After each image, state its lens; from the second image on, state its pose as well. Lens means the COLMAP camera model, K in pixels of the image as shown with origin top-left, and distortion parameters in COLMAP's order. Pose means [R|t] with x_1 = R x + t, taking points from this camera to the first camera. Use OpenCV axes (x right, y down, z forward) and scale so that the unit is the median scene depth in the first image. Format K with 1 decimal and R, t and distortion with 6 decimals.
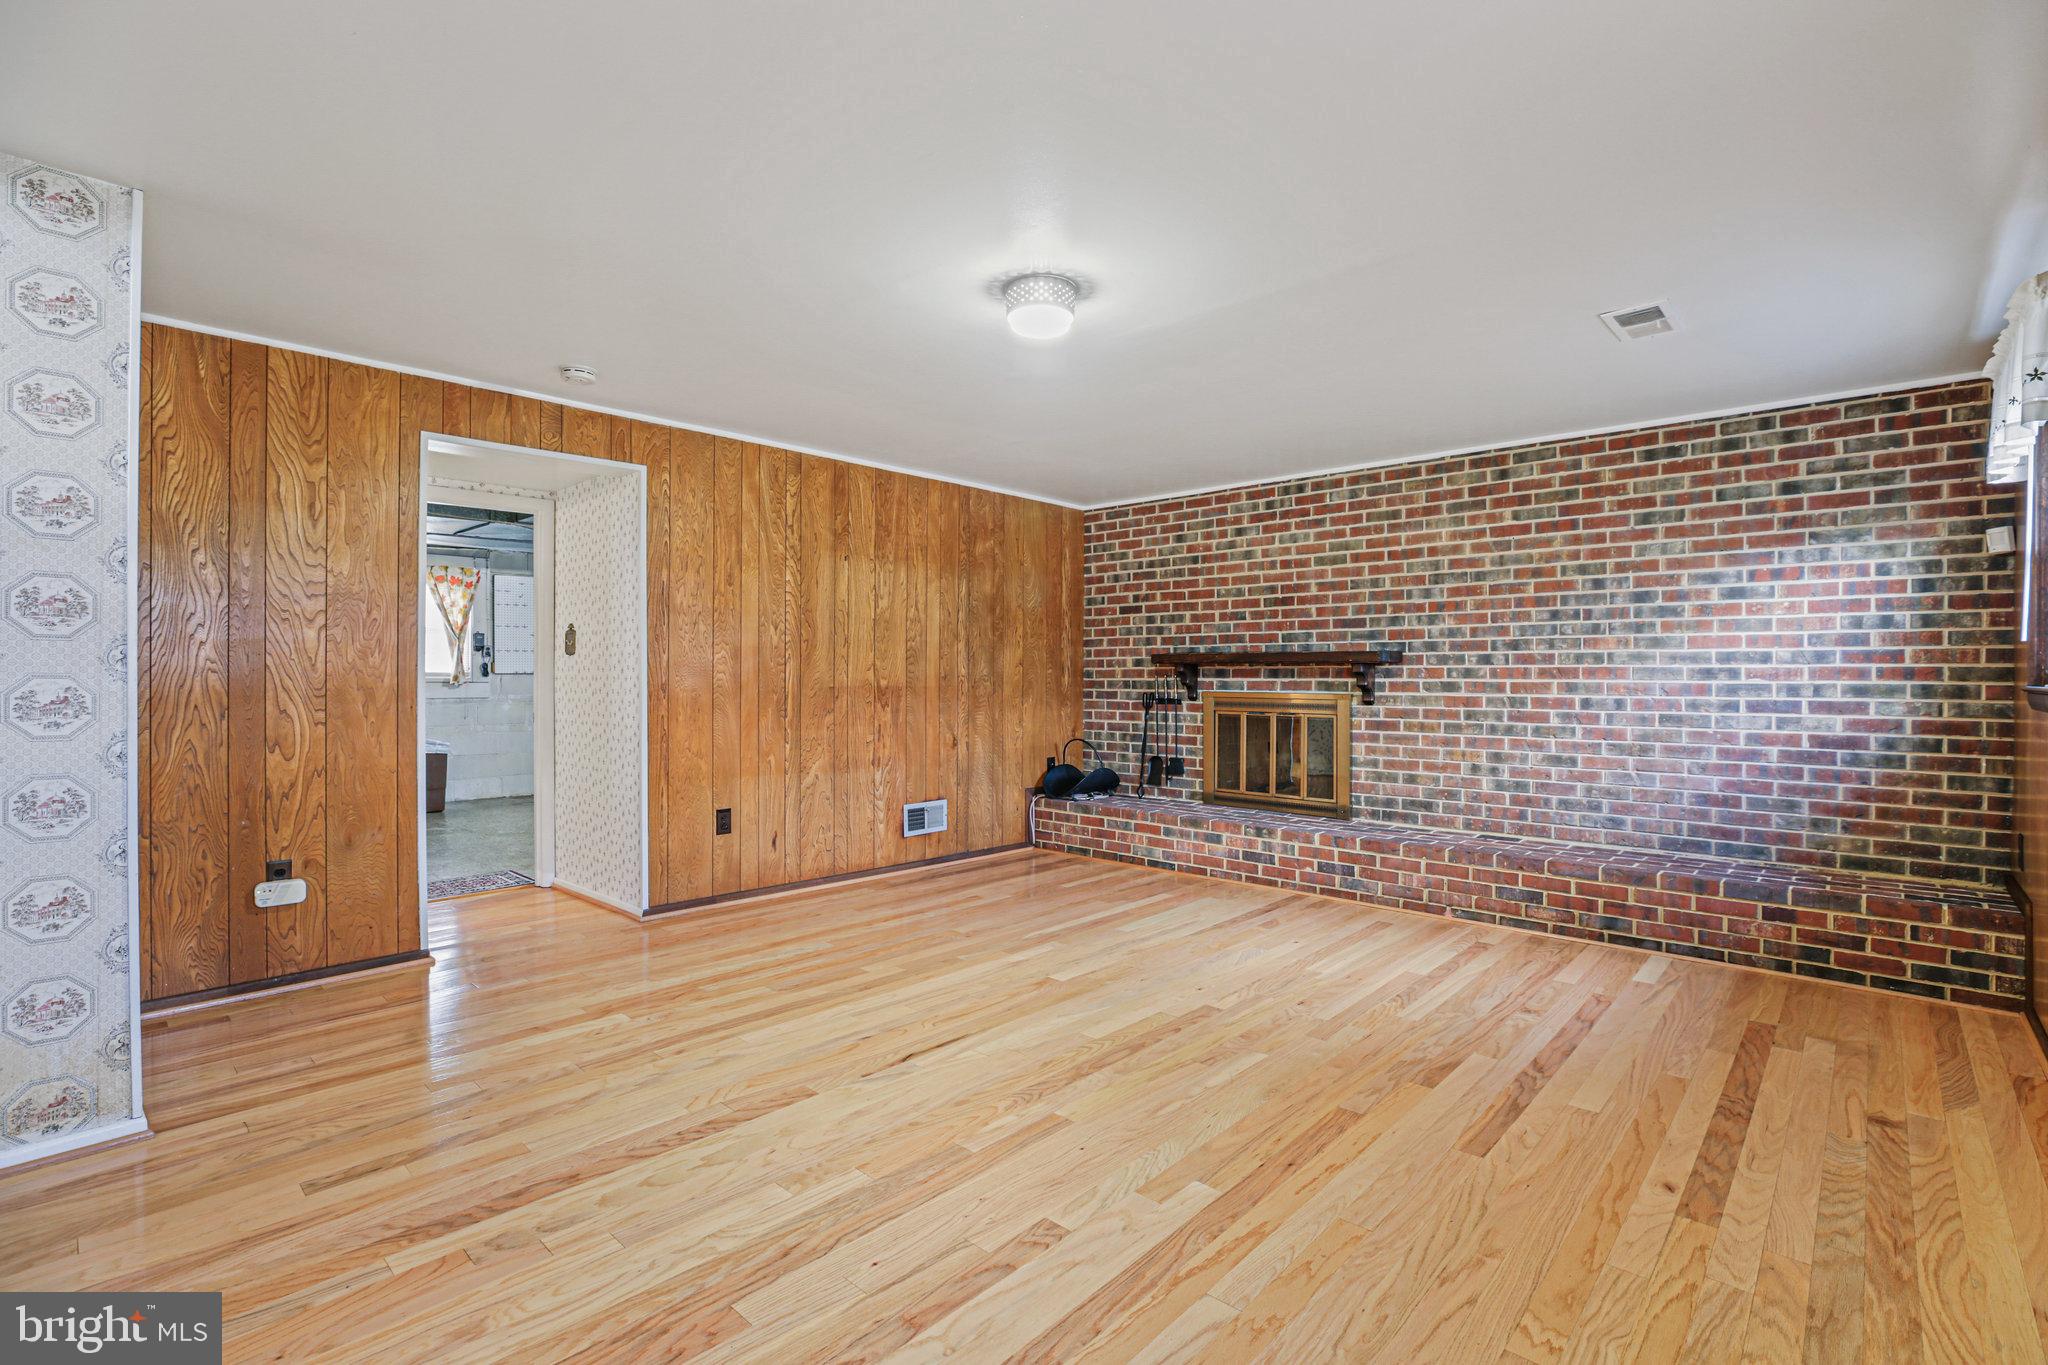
lens RADIAL K [[944.2, 0, 984.4], [0, 944.2, 673.6], [0, 0, 1]] dist [-0.036571, 0.006758]
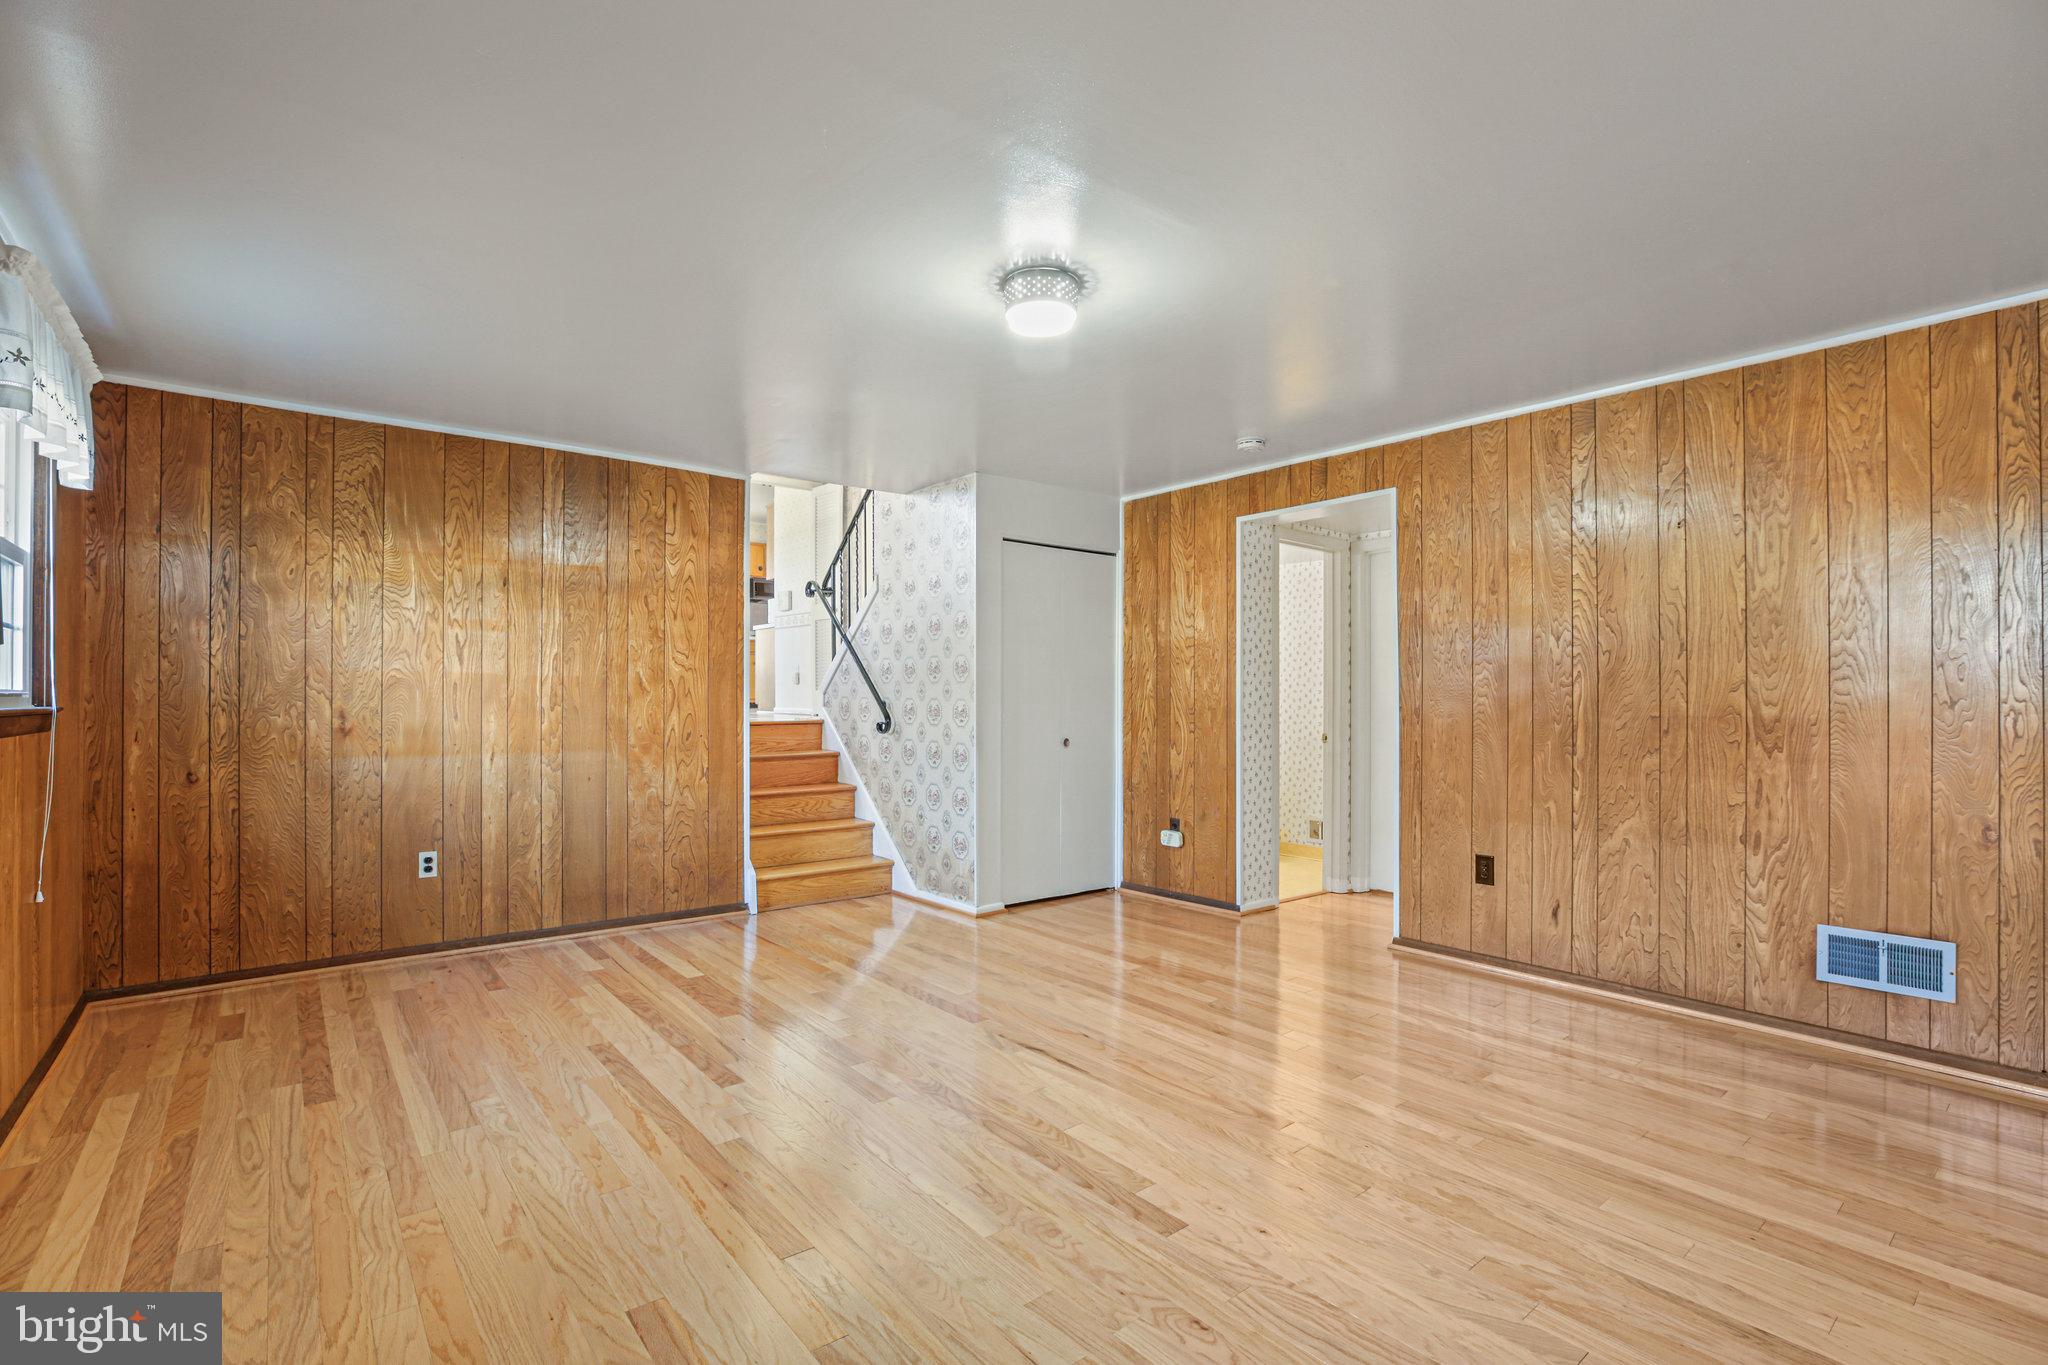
lens RADIAL K [[944.2, 0, 1044.9], [0, 944.2, 697.2], [0, 0, 1]] dist [-0.036571, 0.006758]
pose [[-0.105154, -0.003077, -0.994451, 0.696063], [0.000999, 0.999994, -0.003200, 0.002117], [0.994455, -0.001330, -0.105150, 0.779787]]
